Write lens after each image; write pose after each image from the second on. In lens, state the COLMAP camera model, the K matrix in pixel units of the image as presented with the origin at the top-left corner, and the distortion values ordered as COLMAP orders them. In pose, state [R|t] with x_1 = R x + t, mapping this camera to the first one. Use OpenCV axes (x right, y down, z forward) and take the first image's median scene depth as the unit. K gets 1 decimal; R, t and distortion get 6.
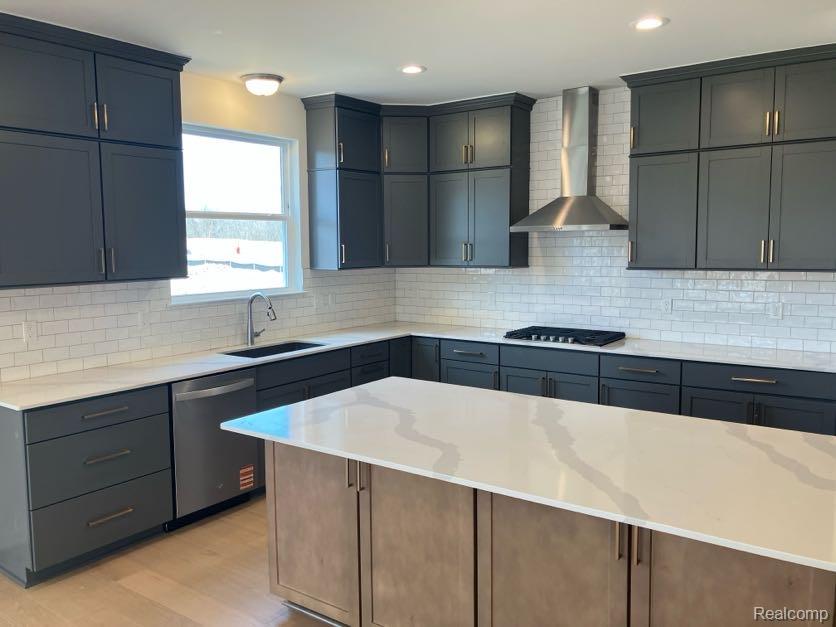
lens RADIAL K [[687.1, 0, 418.0], [0, 687.1, 313.5], [0, 0, 1]] dist [0.007611, 0.002489]
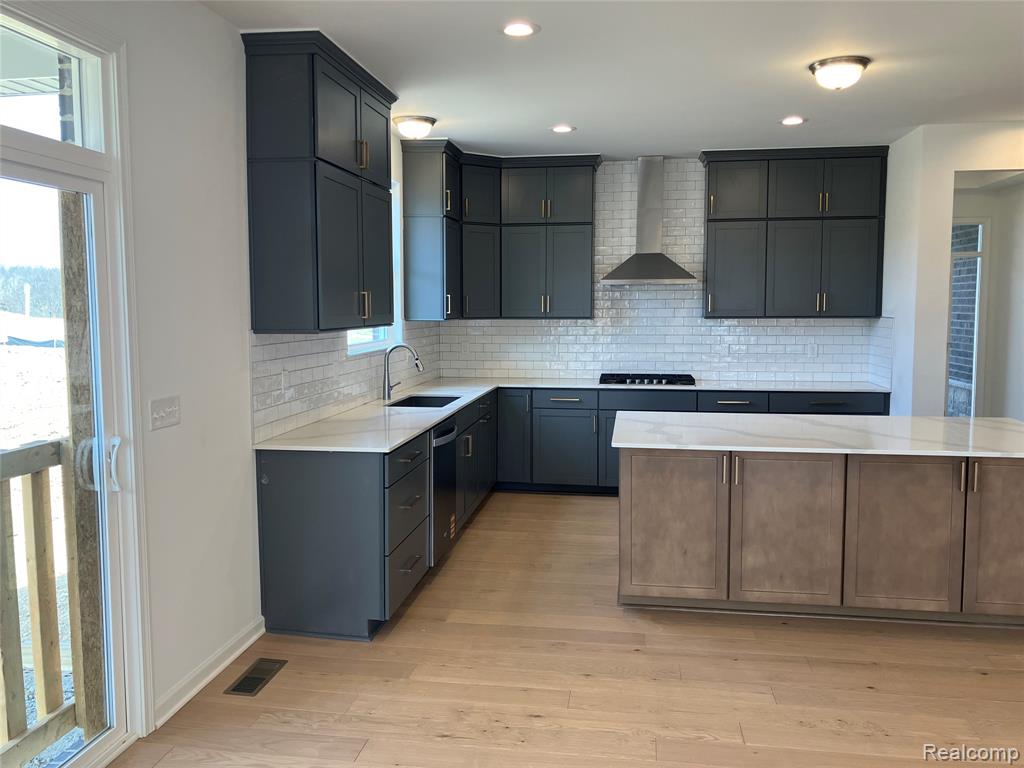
lens RADIAL K [[840.7, 0, 499.8], [0, 840.7, 385.0], [0, 0, 1]] dist [0.053844, -0.066738]
pose [[0.886889, -0.035946, 0.460582, -0.655274], [0.040761, 0.999169, -0.000508, 0.034110], [-0.460181, 0.019224, 0.887617, -0.096335]]
